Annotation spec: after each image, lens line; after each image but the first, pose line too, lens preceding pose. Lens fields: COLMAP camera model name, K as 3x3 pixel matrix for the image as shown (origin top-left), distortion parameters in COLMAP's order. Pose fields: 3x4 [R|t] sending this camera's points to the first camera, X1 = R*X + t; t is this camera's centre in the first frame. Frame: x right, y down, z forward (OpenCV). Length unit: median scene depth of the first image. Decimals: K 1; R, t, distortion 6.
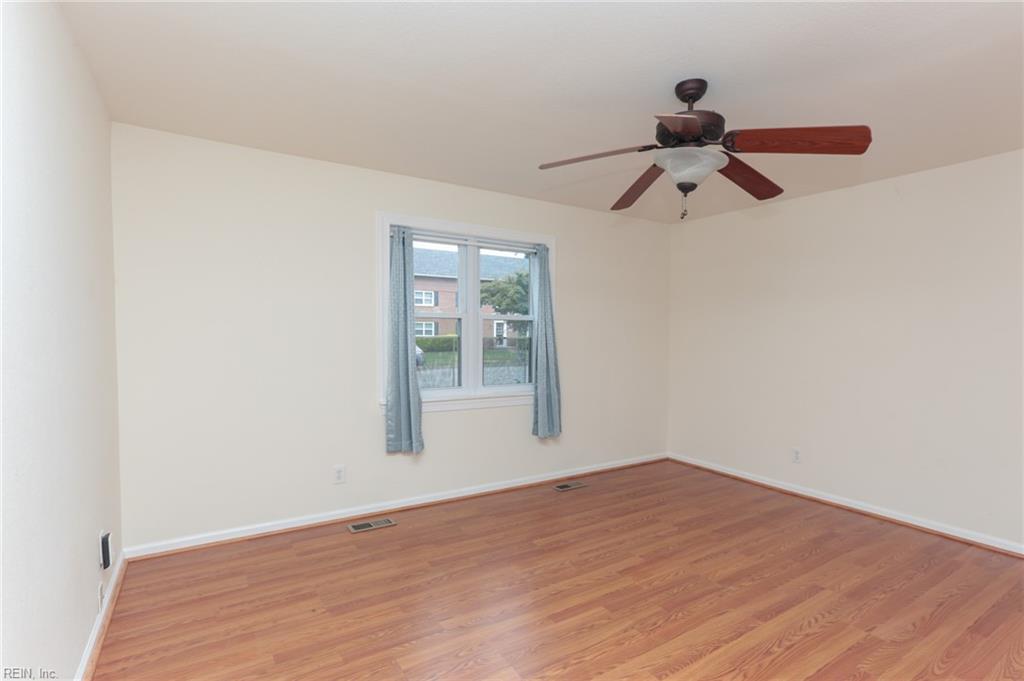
lens RADIAL K [[481.7, 0, 495.9], [0, 481.7, 330.7], [0, 0, 1]] dist [-0.025889, 0.016119]
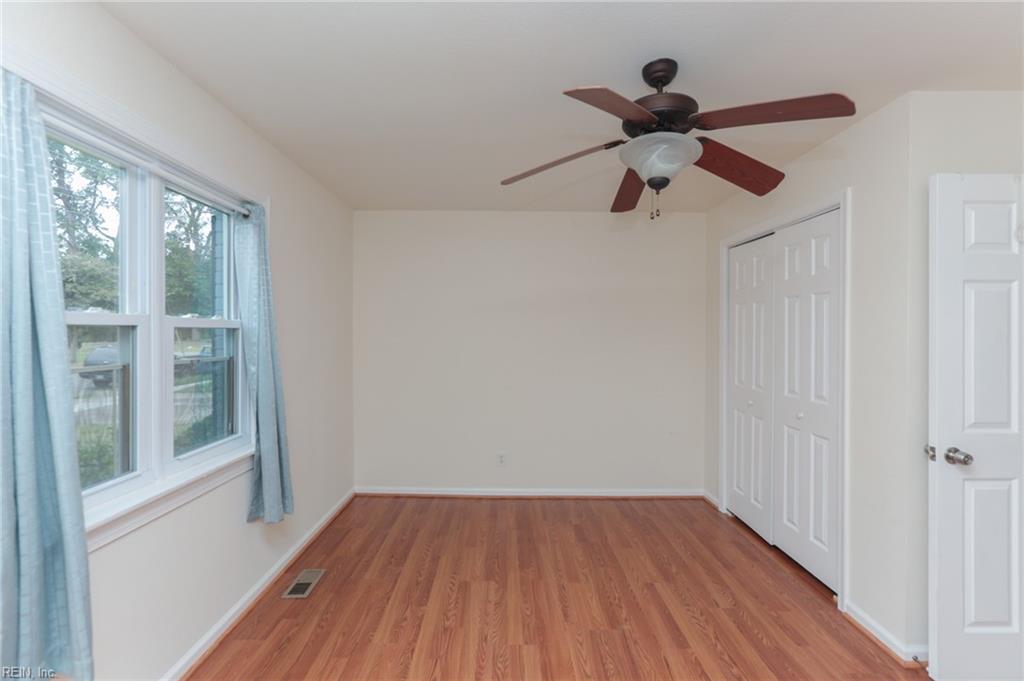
lens RADIAL K [[481.7, 0, 495.9], [0, 481.7, 330.7], [0, 0, 1]] dist [-0.025889, 0.016119]
pose [[0.534725, -0.000176, 0.845026, -0.357851], [-0.004886, 0.999983, 0.003301, -0.032525], [-0.845012, -0.005894, 0.534715, 0.606098]]
